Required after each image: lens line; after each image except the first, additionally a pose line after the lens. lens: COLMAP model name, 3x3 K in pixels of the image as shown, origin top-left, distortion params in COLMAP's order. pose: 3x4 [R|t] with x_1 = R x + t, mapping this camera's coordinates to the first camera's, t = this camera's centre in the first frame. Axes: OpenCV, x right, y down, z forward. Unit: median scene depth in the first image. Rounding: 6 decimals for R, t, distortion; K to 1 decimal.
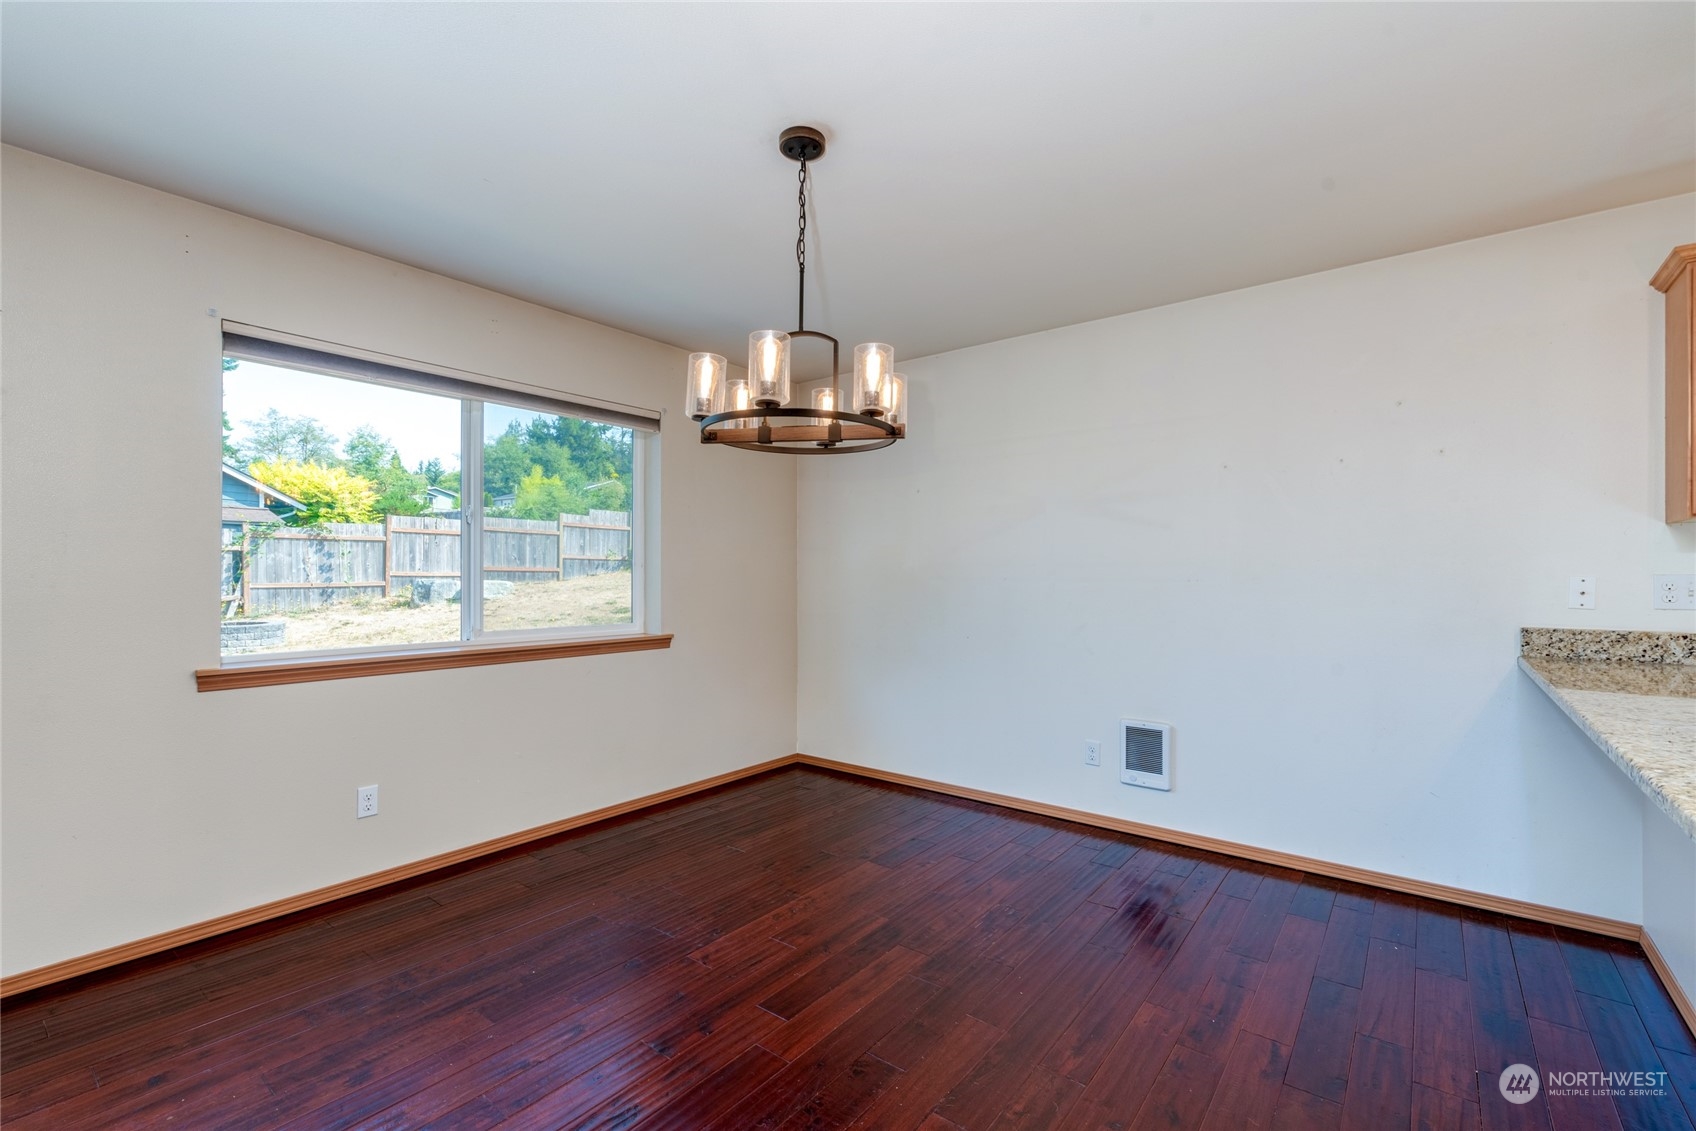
lens RADIAL K [[735.4, 0, 848.0], [0, 735.4, 572.7], [0, 0, 1]] dist [0.014826, -0.006927]
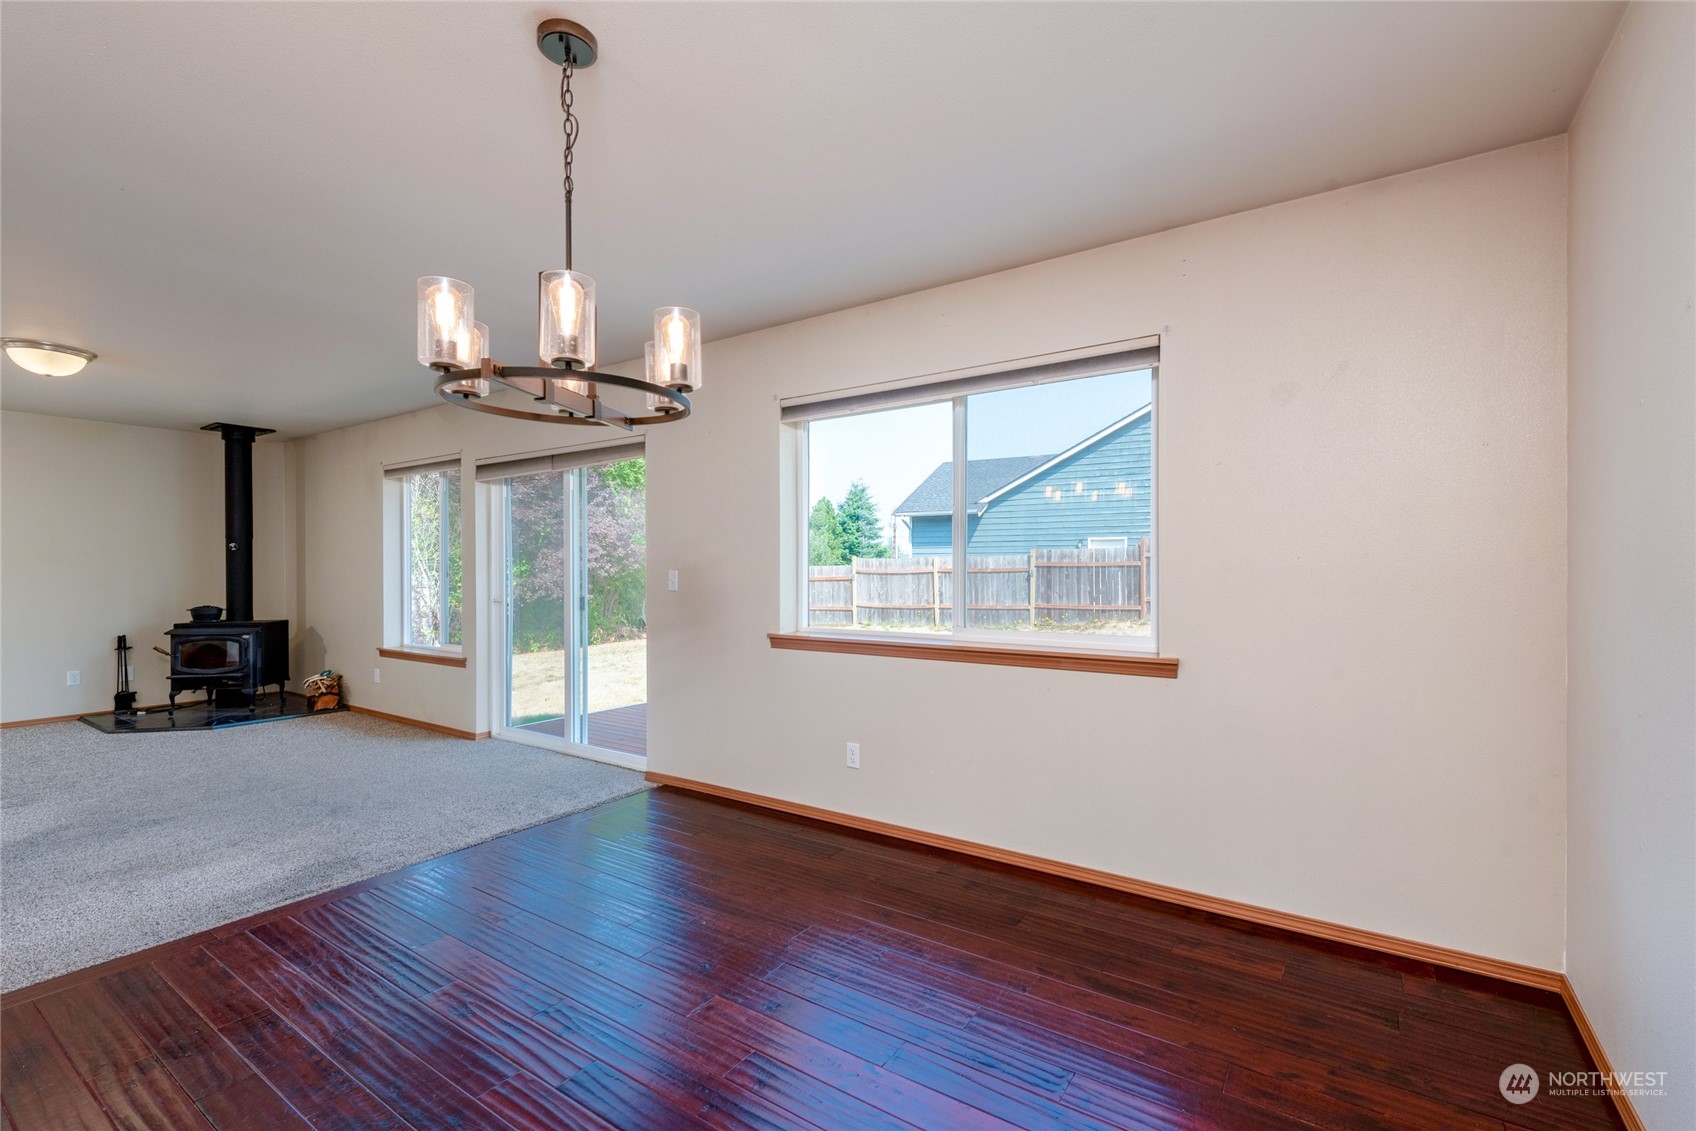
lens RADIAL K [[739.2, 0, 849.9], [0, 739.2, 570.9], [0, 0, 1]] dist [0.015901, -0.007694]
pose [[0.077858, -0.000407, -0.996964, 0.107251], [0.004069, 0.999992, -0.000090, 0.000561], [0.996956, -0.004050, 0.077859, 0.168397]]
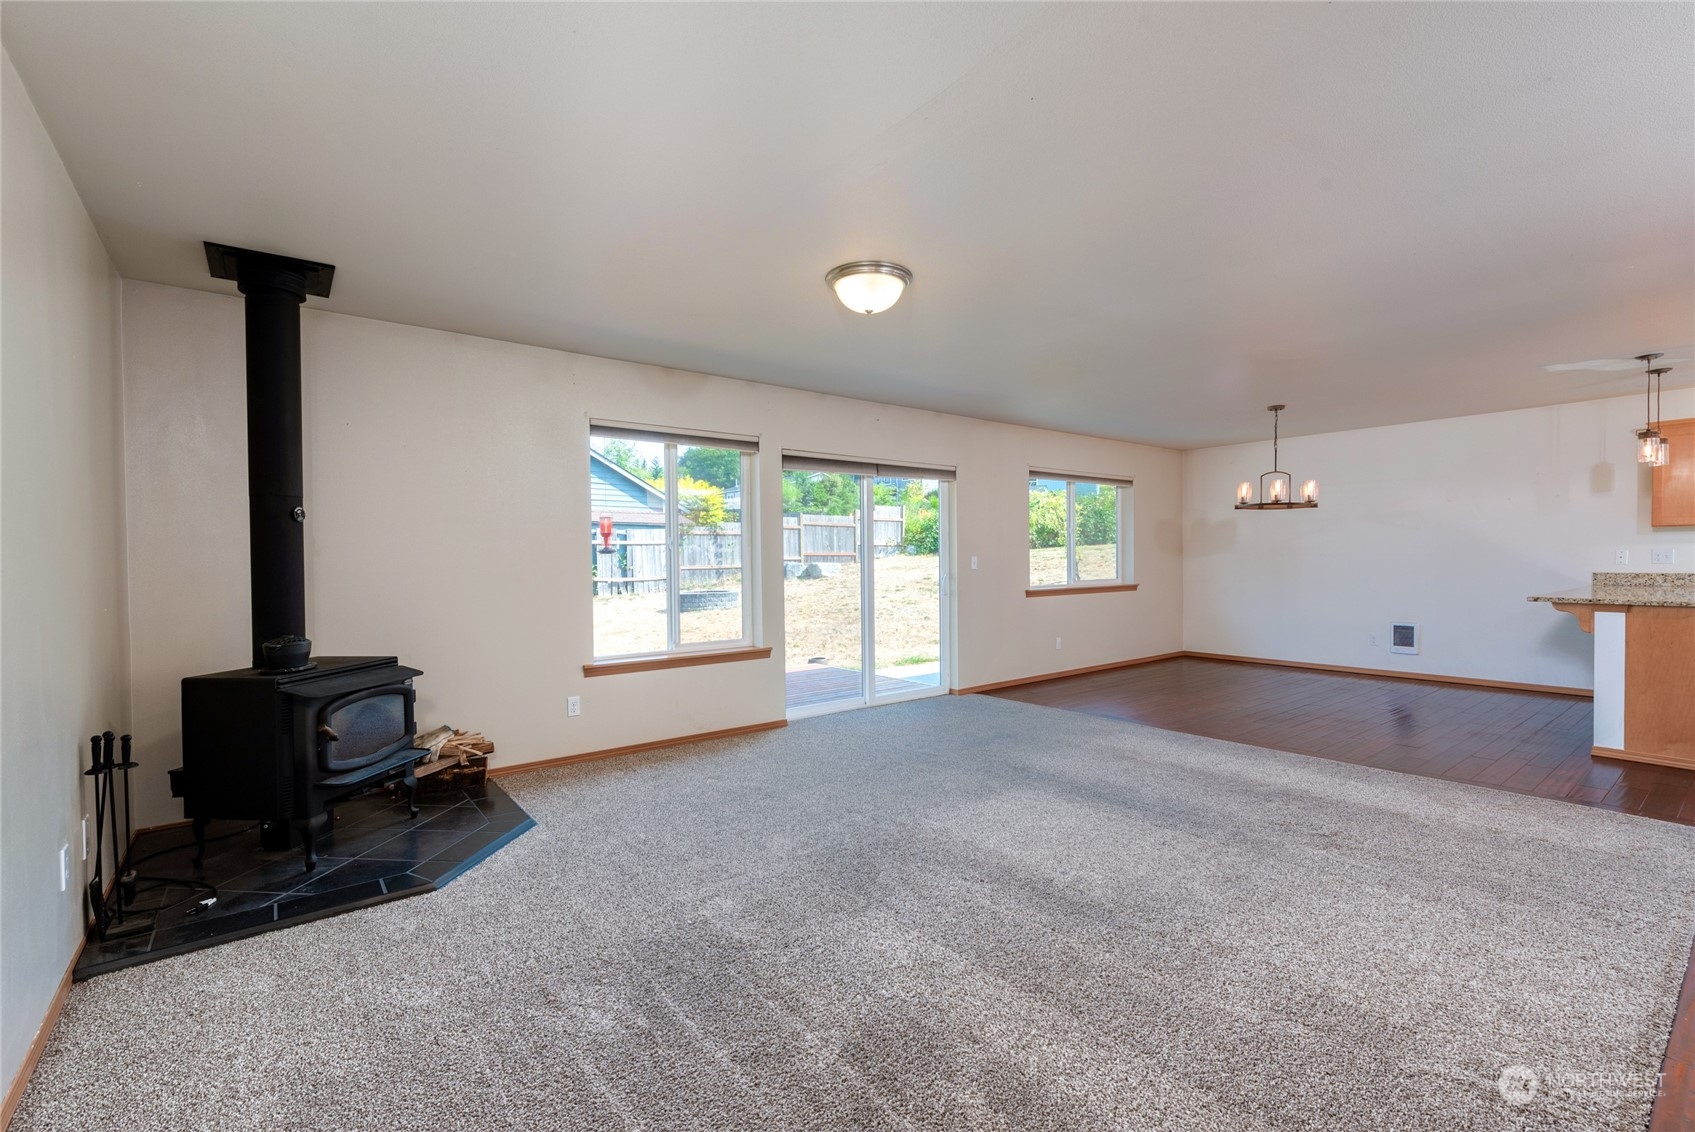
lens RADIAL K [[738.7, 0, 849.4], [0, 738.7, 571.4], [0, 0, 1]] dist [0.015901, -0.007694]
pose [[0.972753, -0.007186, -0.231733, -0.141071], [0.012330, 0.999708, 0.020758, -0.001135], [0.231516, -0.023050, 0.972558, -0.311939]]
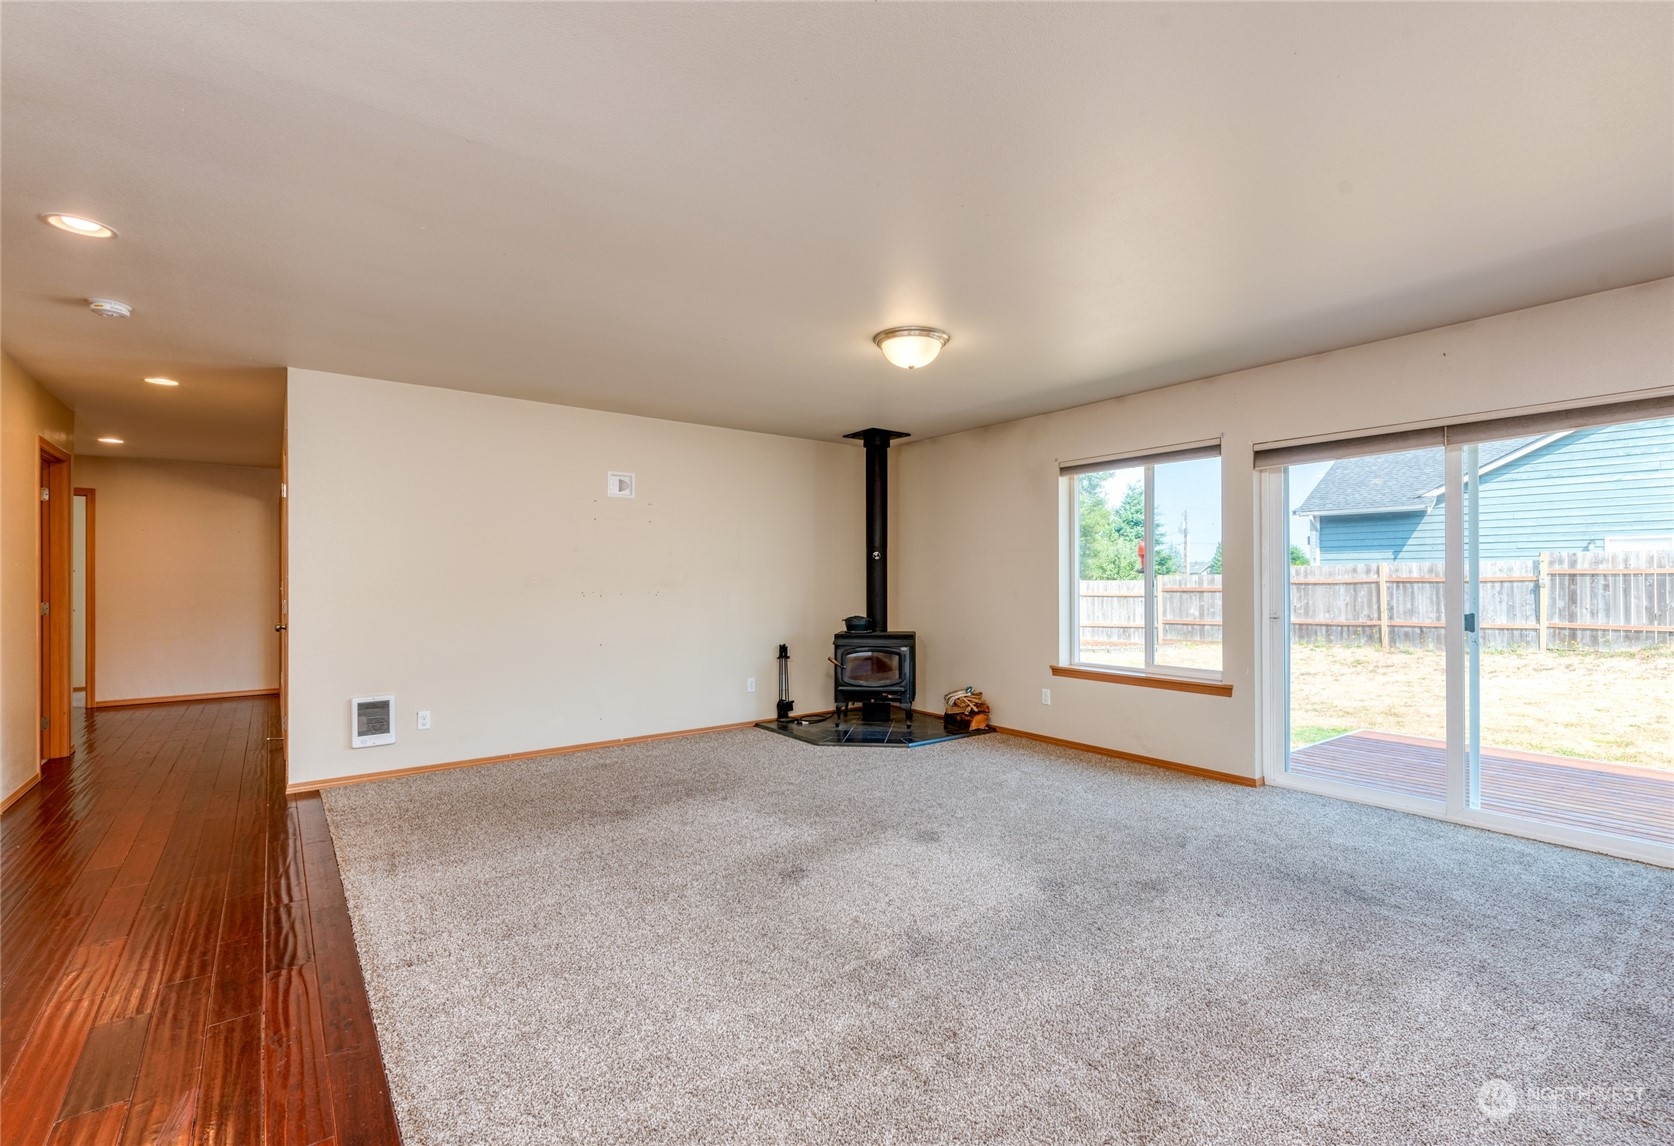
lens RADIAL K [[748.6, 0, 853.4], [0, 748.6, 579.5], [0, 0, 1]] dist [0.001515, -0.000266]
pose [[-0.241637, -0.002239, -0.970364, 0.062145], [0.004979, 0.999981, -0.003548, -0.000081], [0.970354, -0.005689, -0.241621, -0.059382]]
